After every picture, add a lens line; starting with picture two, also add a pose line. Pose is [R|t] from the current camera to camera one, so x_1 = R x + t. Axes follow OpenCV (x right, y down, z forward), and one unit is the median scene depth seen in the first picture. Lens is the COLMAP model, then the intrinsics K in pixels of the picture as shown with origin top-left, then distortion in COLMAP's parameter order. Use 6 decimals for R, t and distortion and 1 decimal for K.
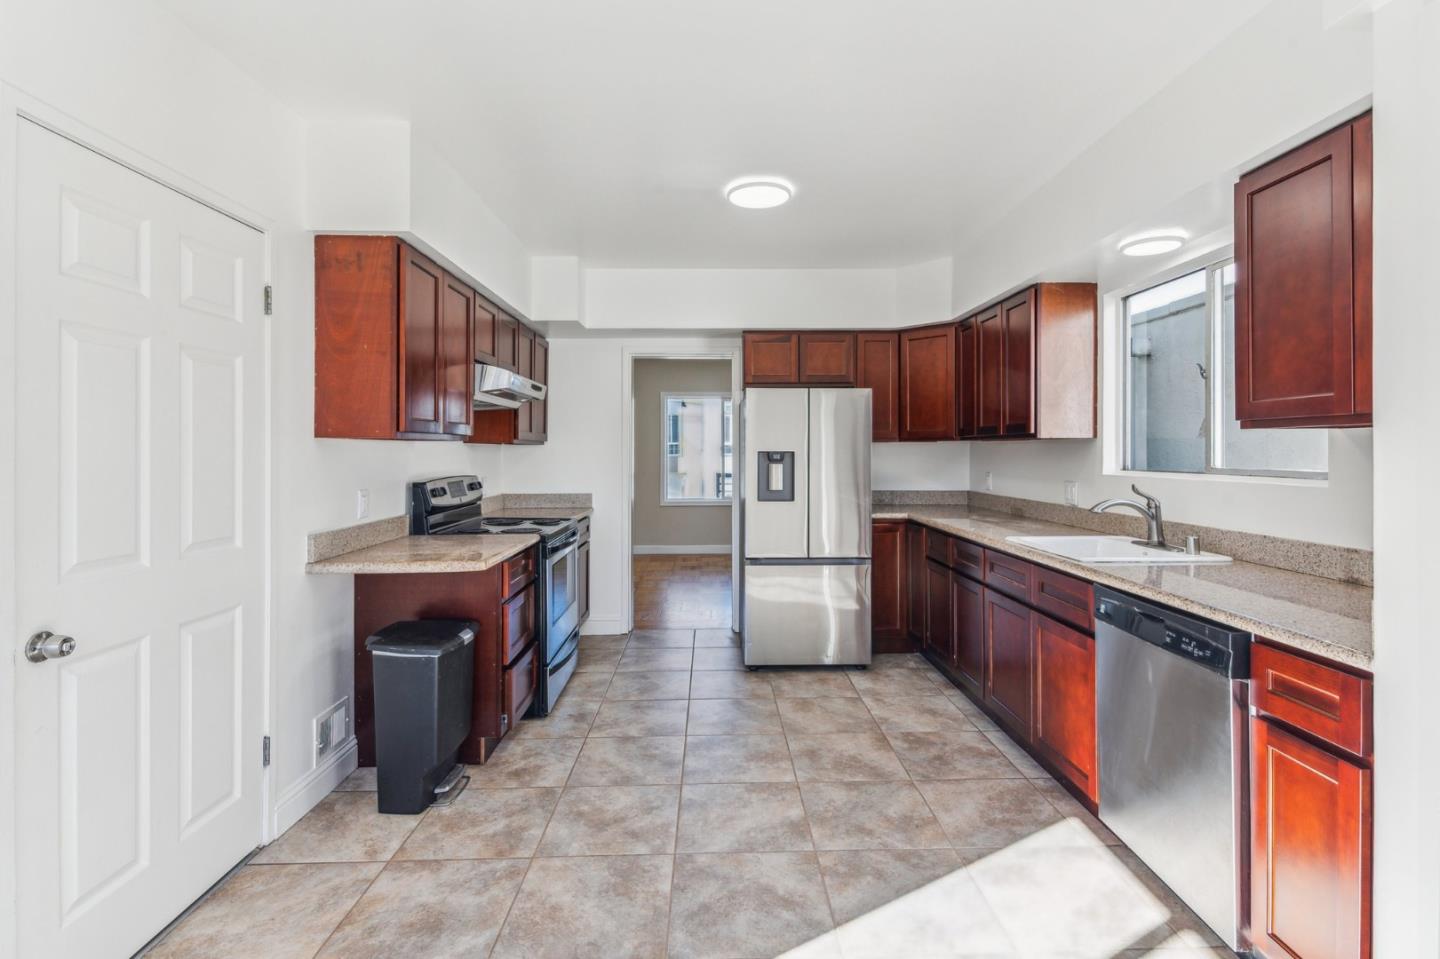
lens RADIAL K [[674.0, 0, 721.6], [0, 674.0, 451.3], [0, 0, 1]] dist [0.015222, -0.001177]
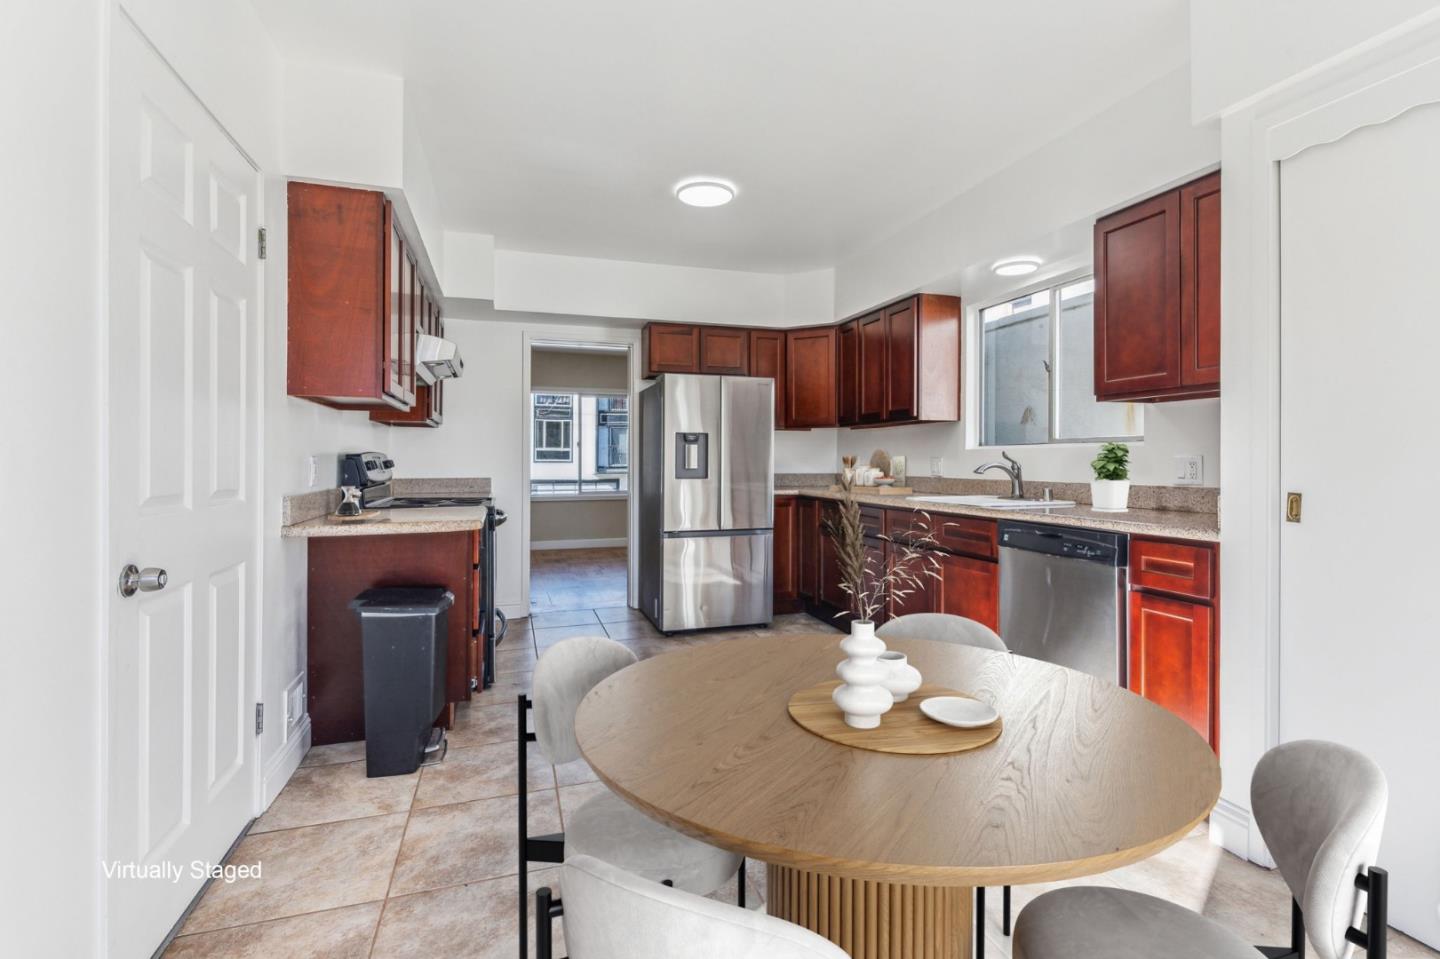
lens RADIAL K [[667.3, 0, 718.6], [0, 667.3, 461.9], [0, 0, 1]] dist [0.026430, -0.015847]
pose [[0.958951, 0.001895, 0.283565, -0.278604], [-0.002463, 0.999996, 0.001649, 0.068603], [-0.283561, -0.002280, 0.958952, -0.073192]]
